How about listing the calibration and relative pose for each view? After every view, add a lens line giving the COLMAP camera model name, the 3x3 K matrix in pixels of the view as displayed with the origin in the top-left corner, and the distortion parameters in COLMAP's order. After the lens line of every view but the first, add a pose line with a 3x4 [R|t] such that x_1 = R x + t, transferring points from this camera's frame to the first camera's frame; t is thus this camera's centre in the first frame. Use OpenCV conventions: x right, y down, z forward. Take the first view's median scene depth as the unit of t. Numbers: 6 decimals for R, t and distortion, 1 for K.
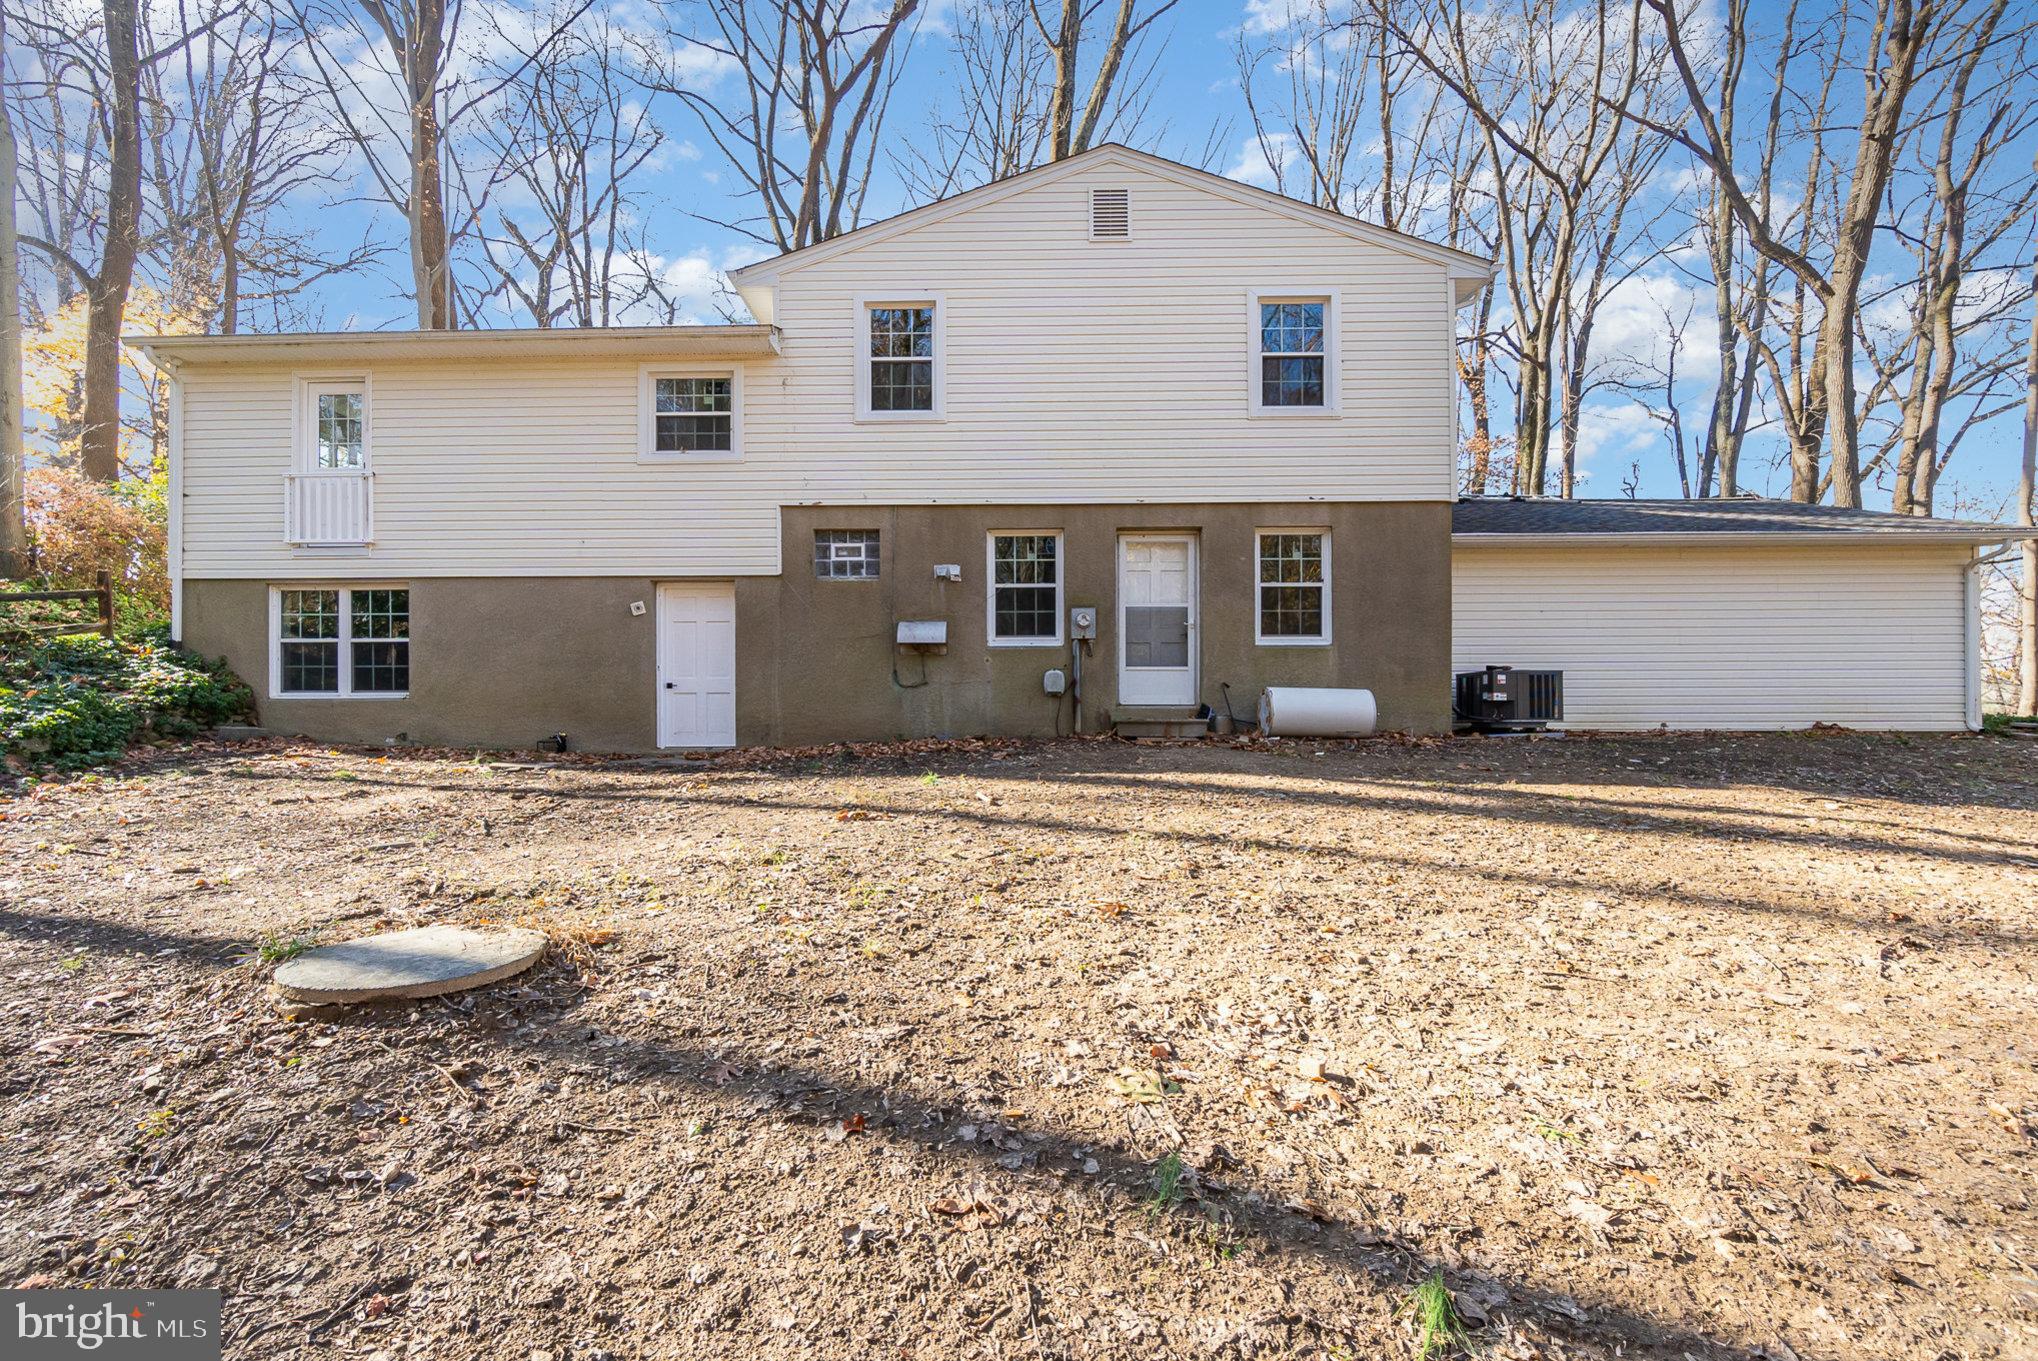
lens RADIAL K [[909.5, 0, 981.1], [0, 909.5, 693.3], [0, 0, 1]] dist [-0.003546, -0.000542]
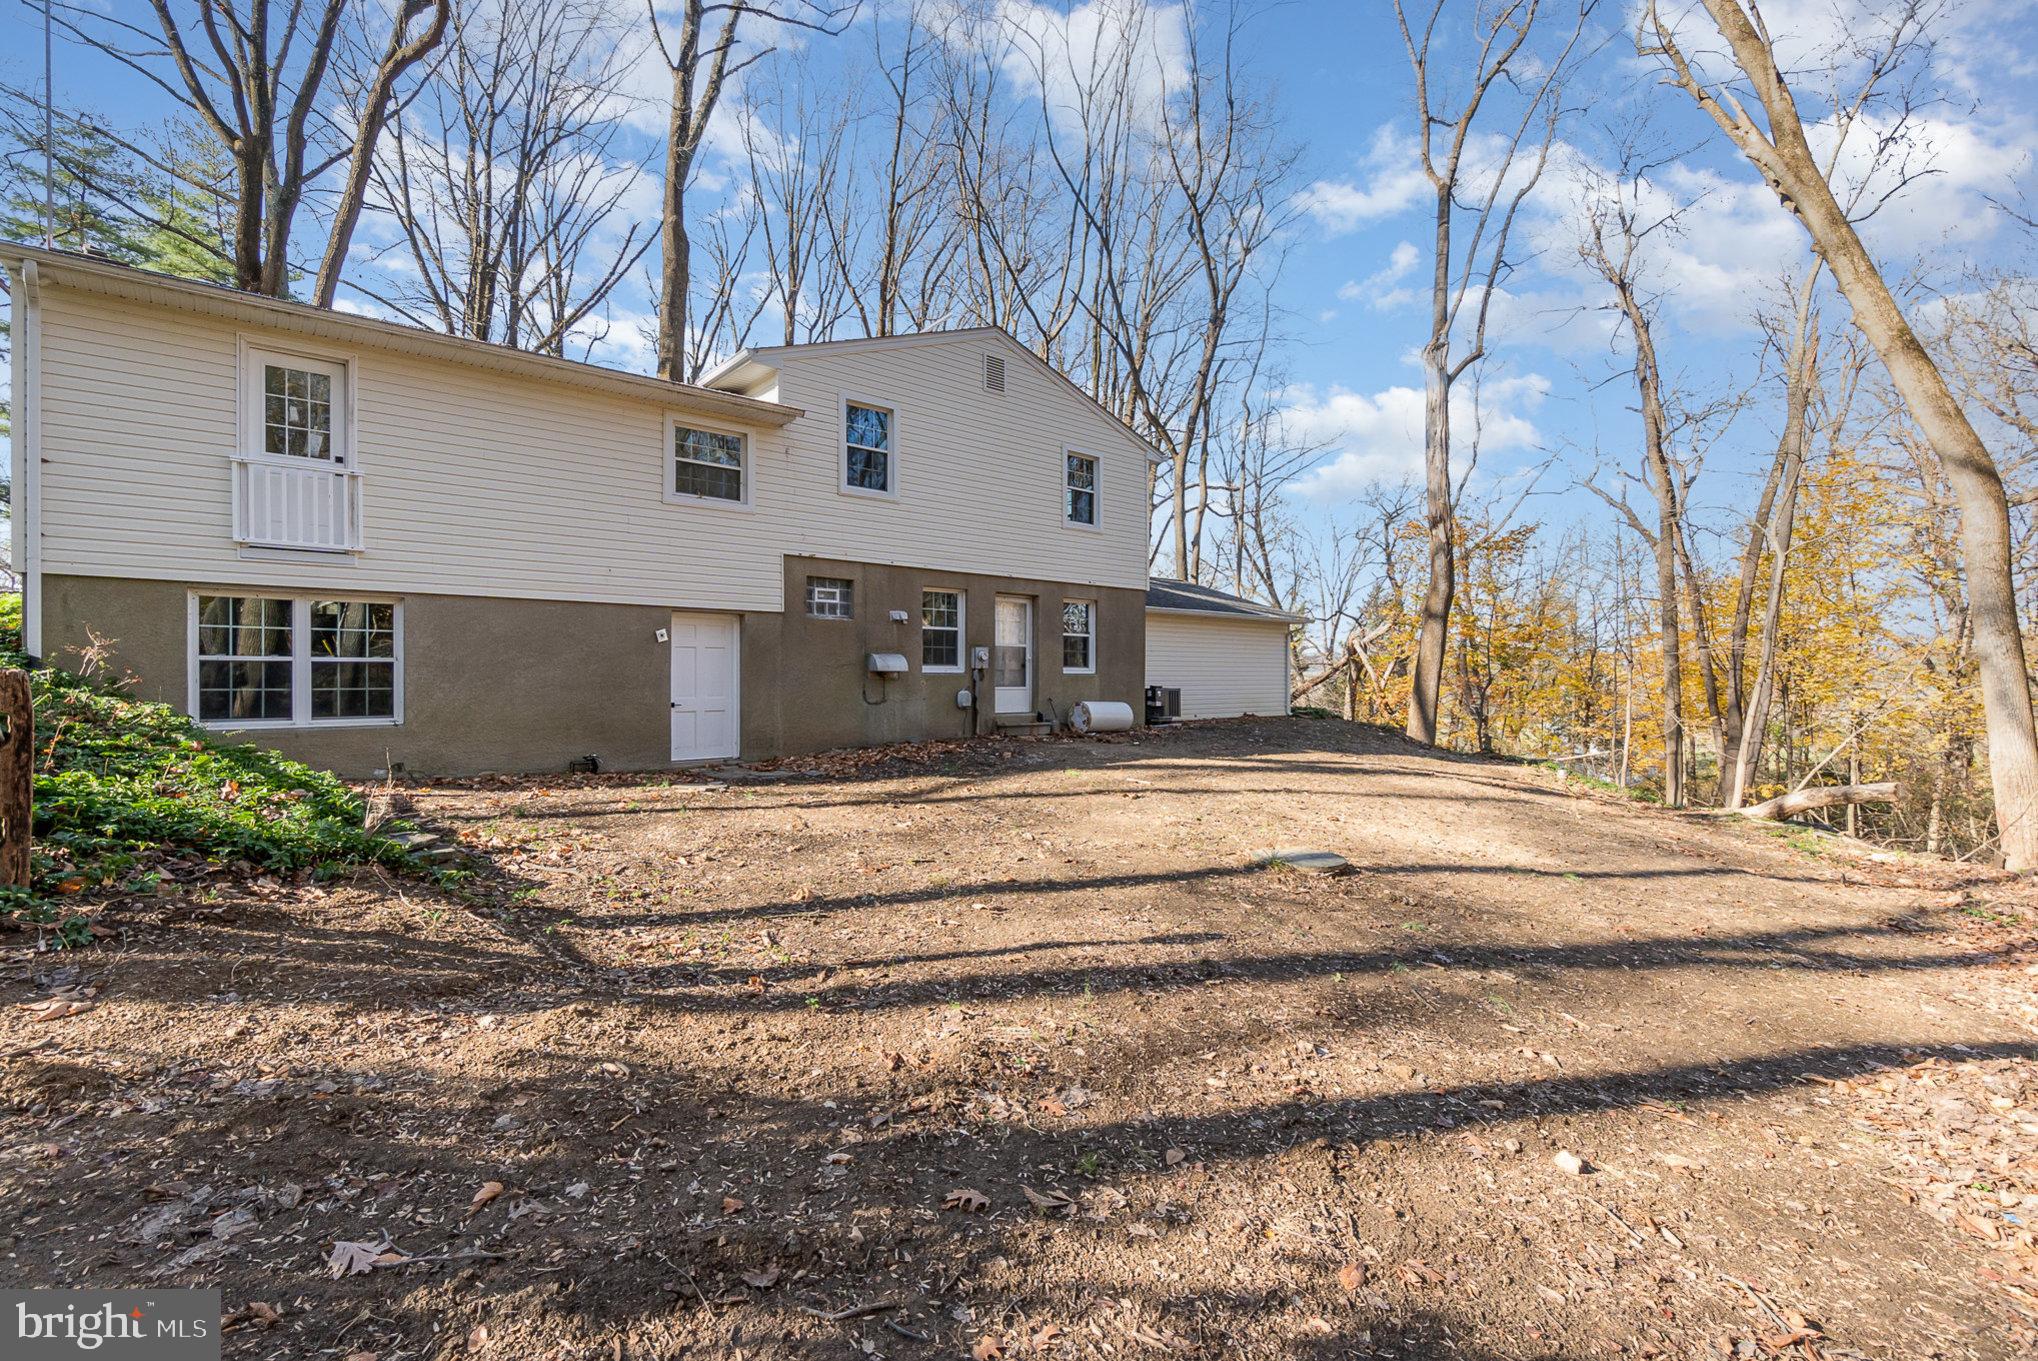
lens RADIAL K [[899.6, 0, 1019.0], [0, 899.6, 680.5], [0, 0, 1]] dist [-0.001409, 0.000430]
pose [[0.738012, 0.001209, 0.674787, -0.783561], [-0.008313, 0.999939, 0.007299, -0.050838], [-0.674737, -0.010996, 0.737977, -0.084216]]
